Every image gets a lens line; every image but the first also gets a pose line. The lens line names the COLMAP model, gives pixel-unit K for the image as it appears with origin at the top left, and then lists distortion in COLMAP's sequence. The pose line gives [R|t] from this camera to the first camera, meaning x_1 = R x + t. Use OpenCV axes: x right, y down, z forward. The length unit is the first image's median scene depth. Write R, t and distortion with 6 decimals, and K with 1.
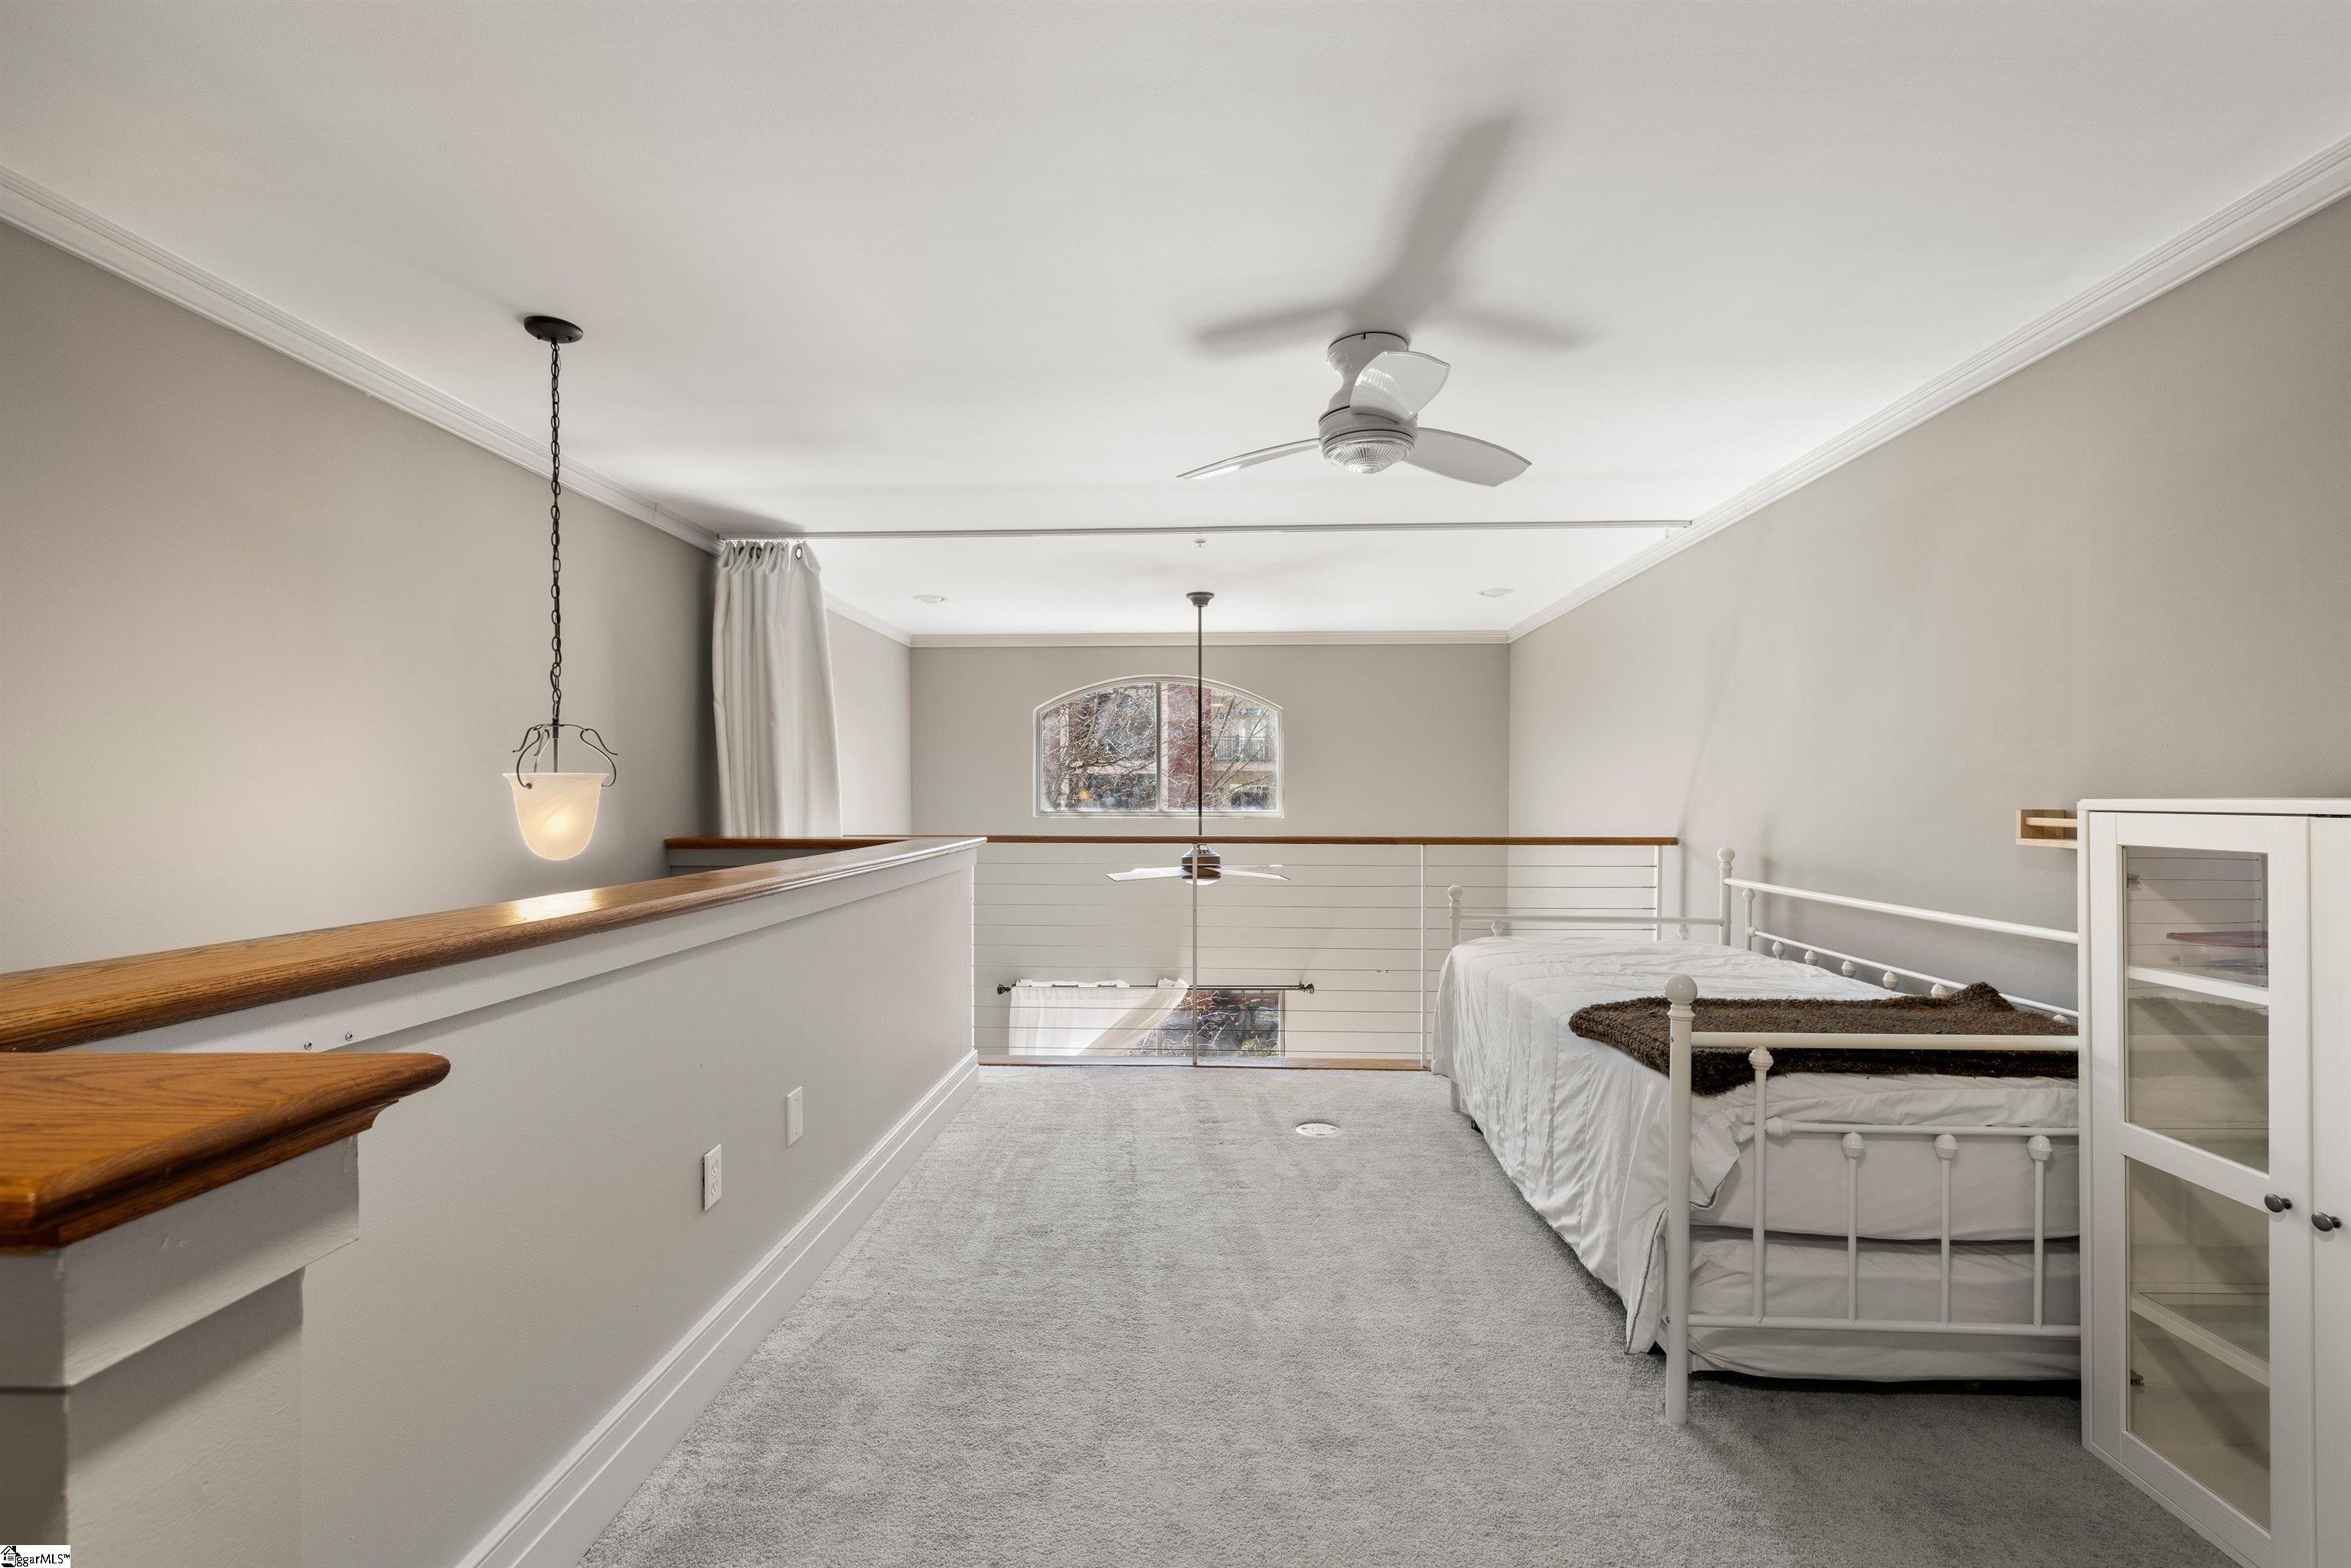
lens RADIAL K [[994.7, 0, 1179.9], [0, 994.7, 804.1], [0, 0, 1]] dist [-0.000706, 0.000078]
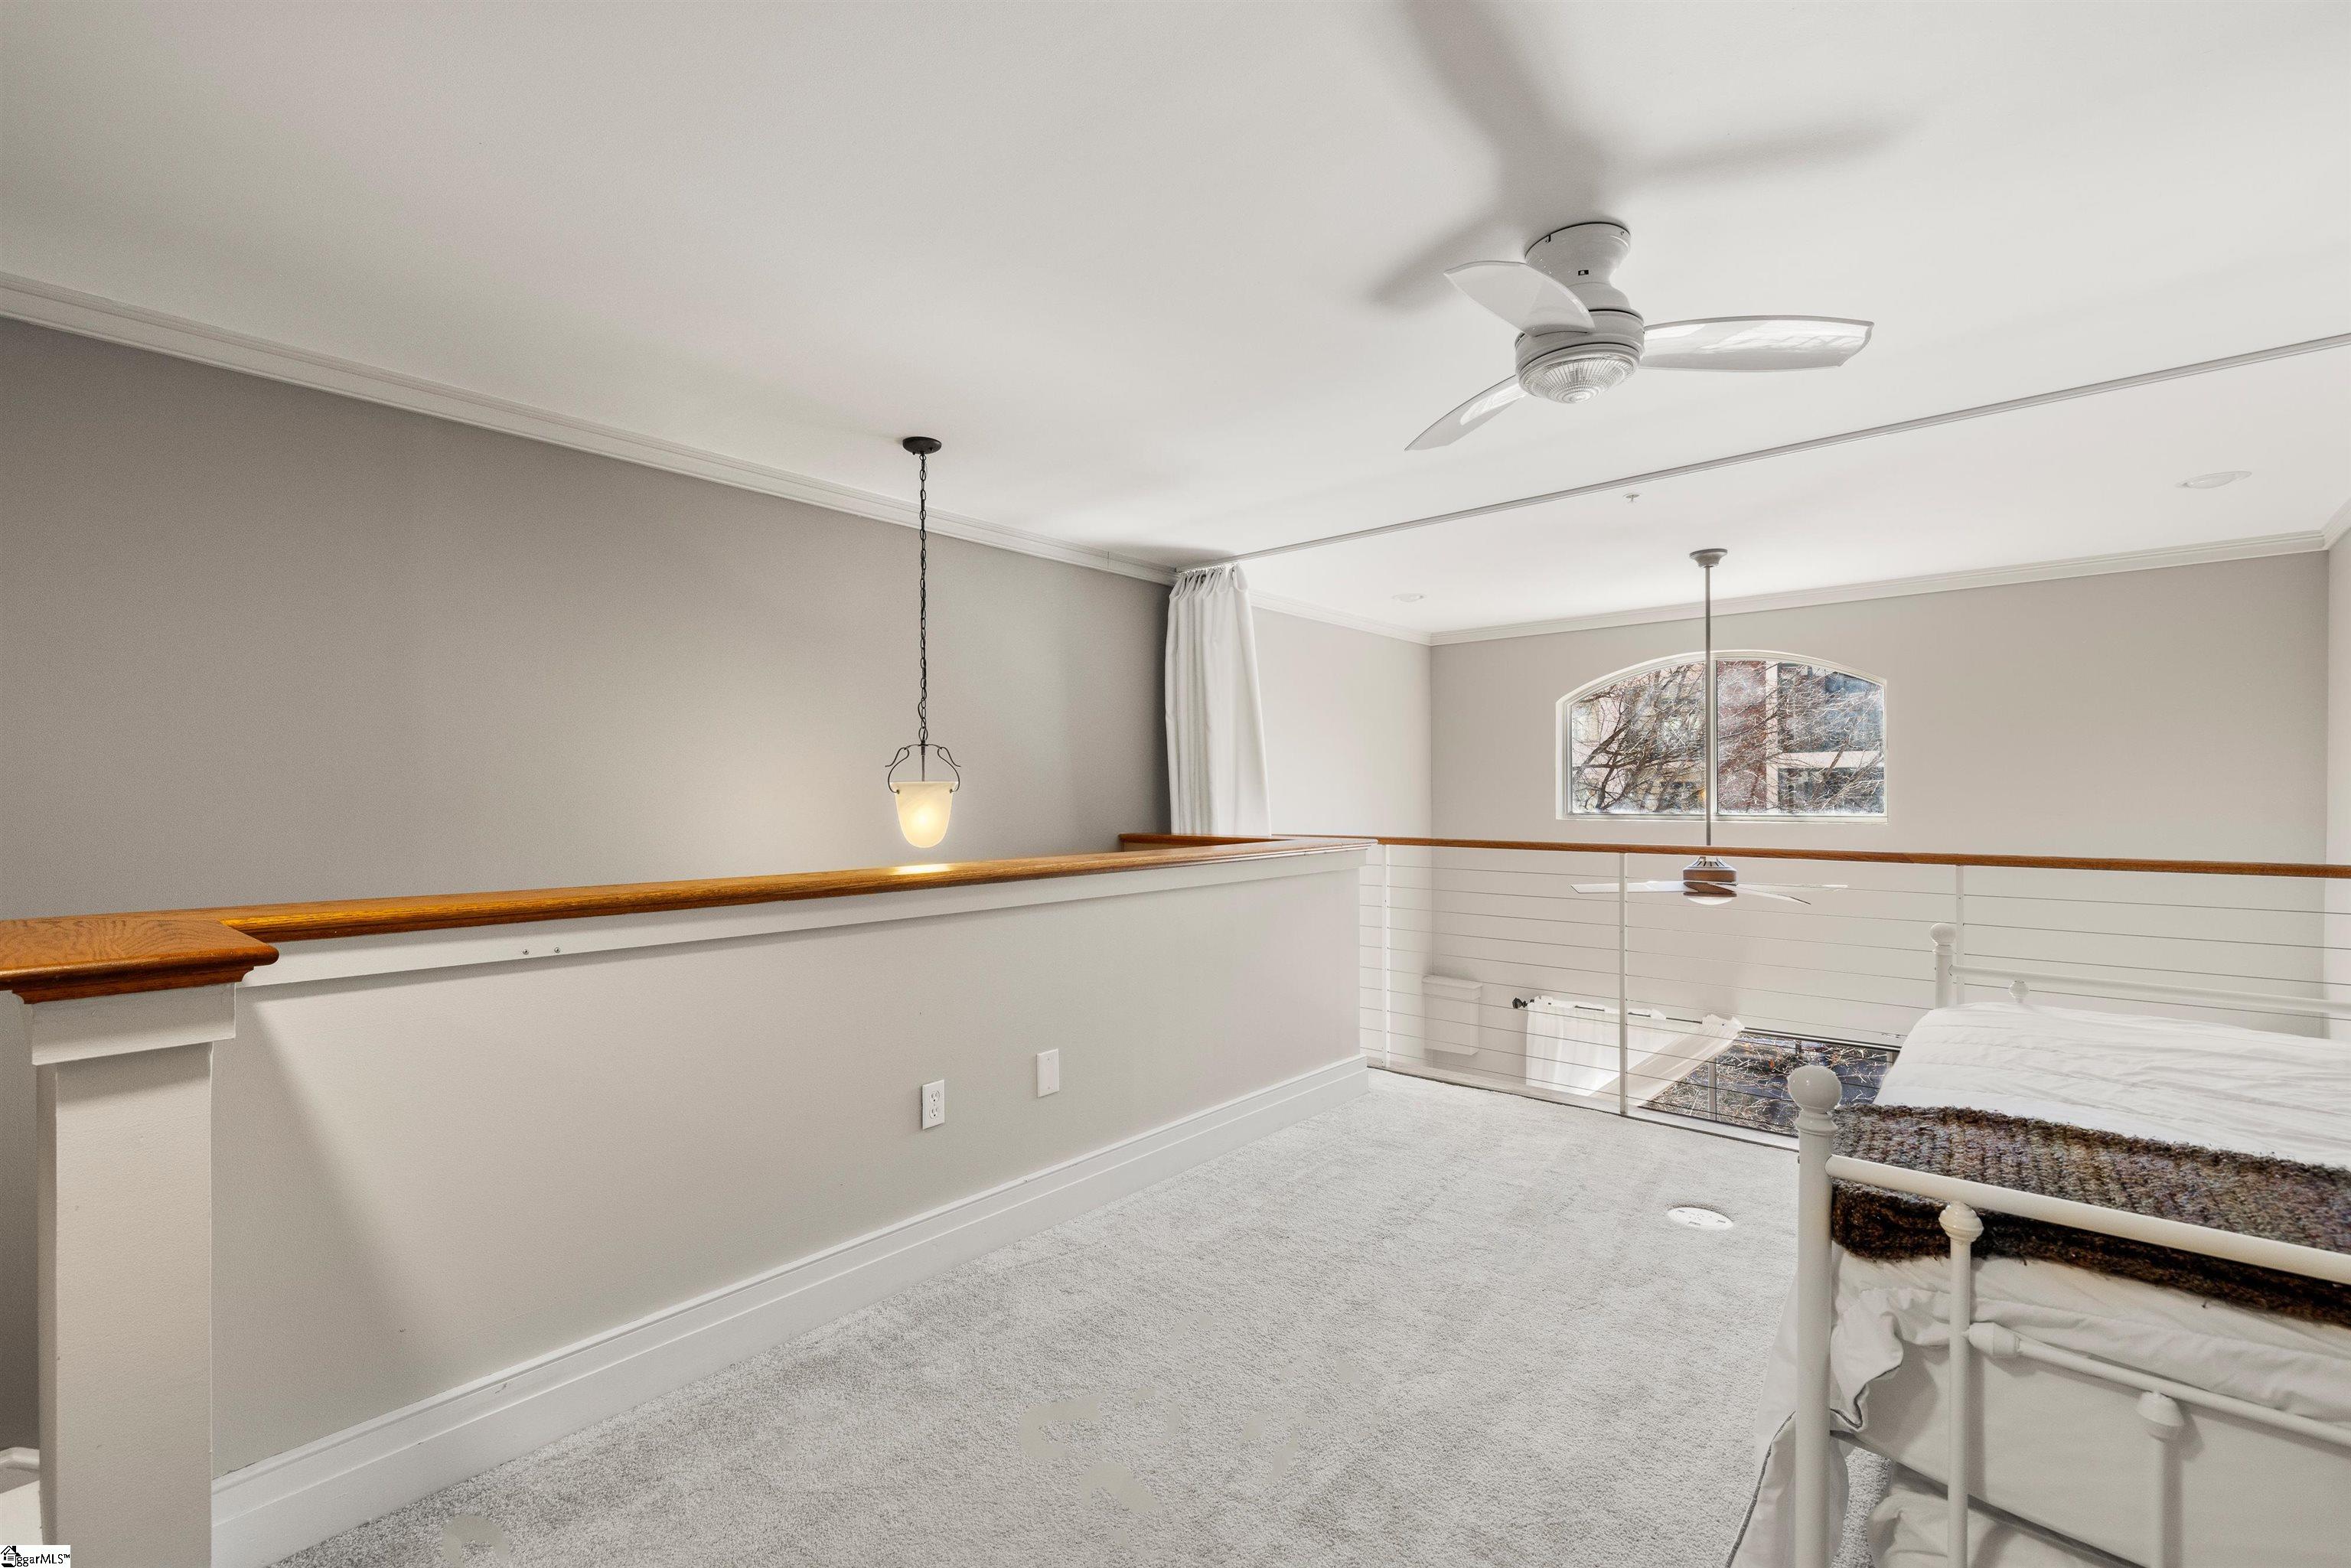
lens RADIAL K [[1015.6, 0, 1174.8], [0, 1015.6, 804.9], [0, 0, 1]] dist [-0.000366, 0.000190]
pose [[0.785034, 0.002981, -0.619446, 0.354340], [-0.002409, 0.999996, 0.001759, -0.003081], [0.619448, 0.000111, 0.785038, 0.117427]]
